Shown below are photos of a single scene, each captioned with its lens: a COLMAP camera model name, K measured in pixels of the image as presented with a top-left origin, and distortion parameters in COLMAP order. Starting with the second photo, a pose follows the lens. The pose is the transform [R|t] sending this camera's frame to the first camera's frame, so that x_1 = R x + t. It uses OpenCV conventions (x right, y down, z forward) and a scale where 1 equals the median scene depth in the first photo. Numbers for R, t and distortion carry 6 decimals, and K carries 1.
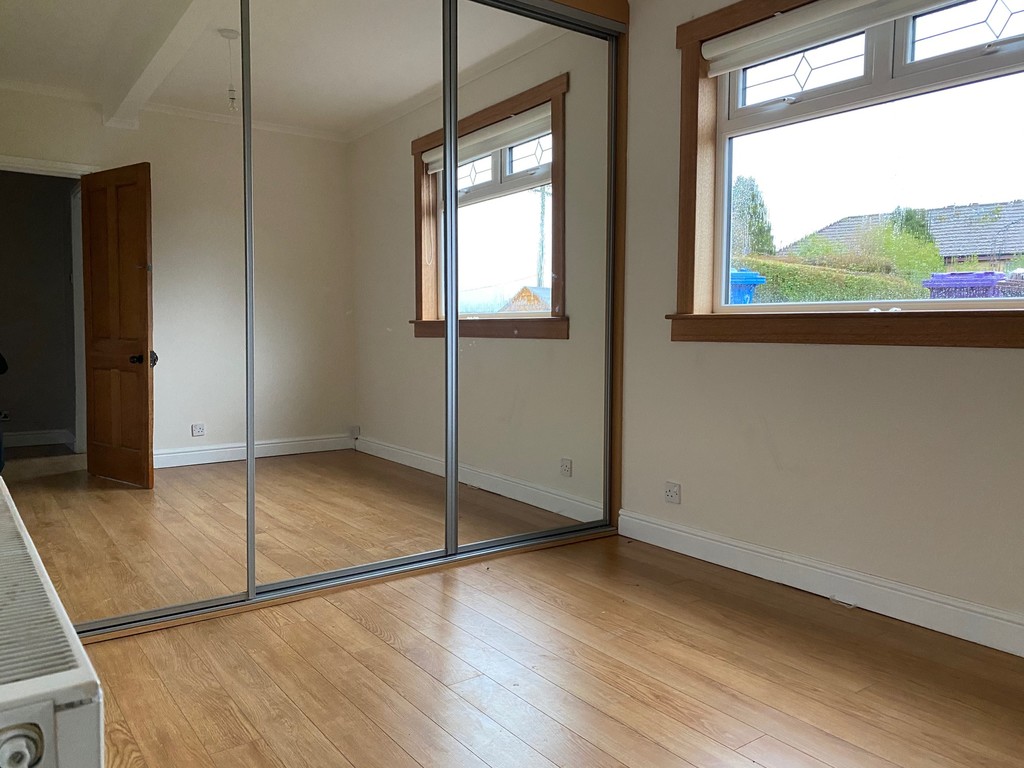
lens RADIAL K [[810.0, 0, 512.0], [0, 810.0, 384.0], [0, 0, 1]] dist [-0.007413, 0.003882]
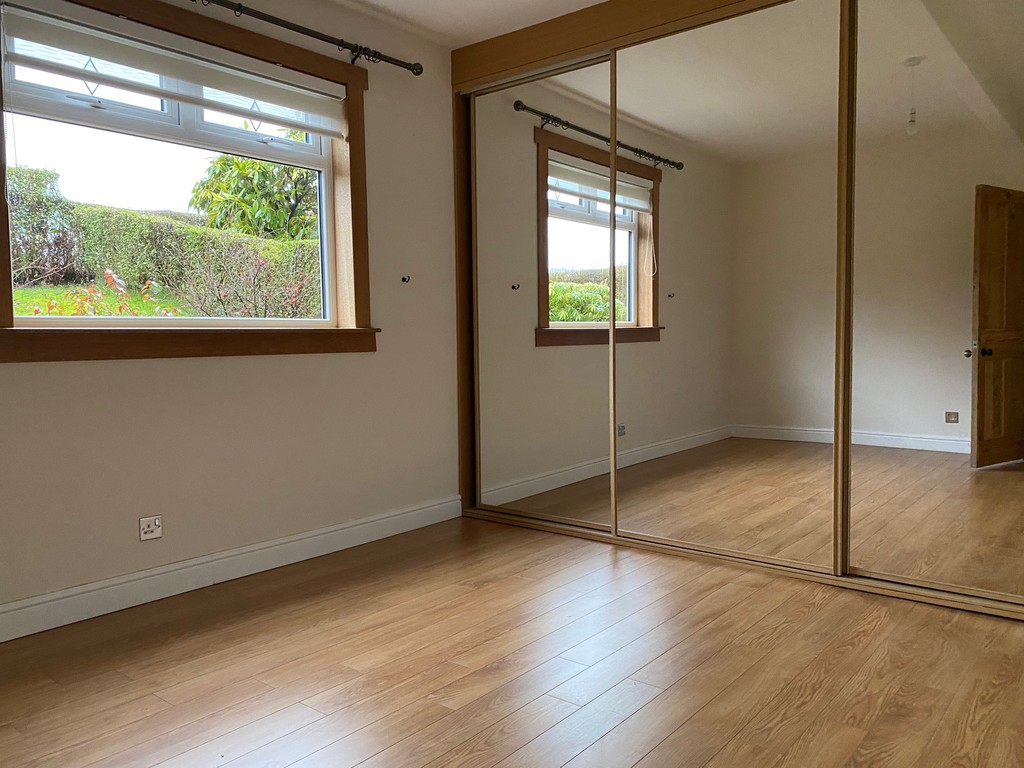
lens RADIAL K [[780.4, 0, 506.7], [0, 780.4, 376.2], [0, 0, 1]] dist [0.074158, -0.120278]
pose [[-0.258270, -0.036181, 0.965395, -1.136158], [0.083361, 0.994737, 0.059582, -0.091397], [-0.962469, 0.095864, -0.253895, 1.446021]]
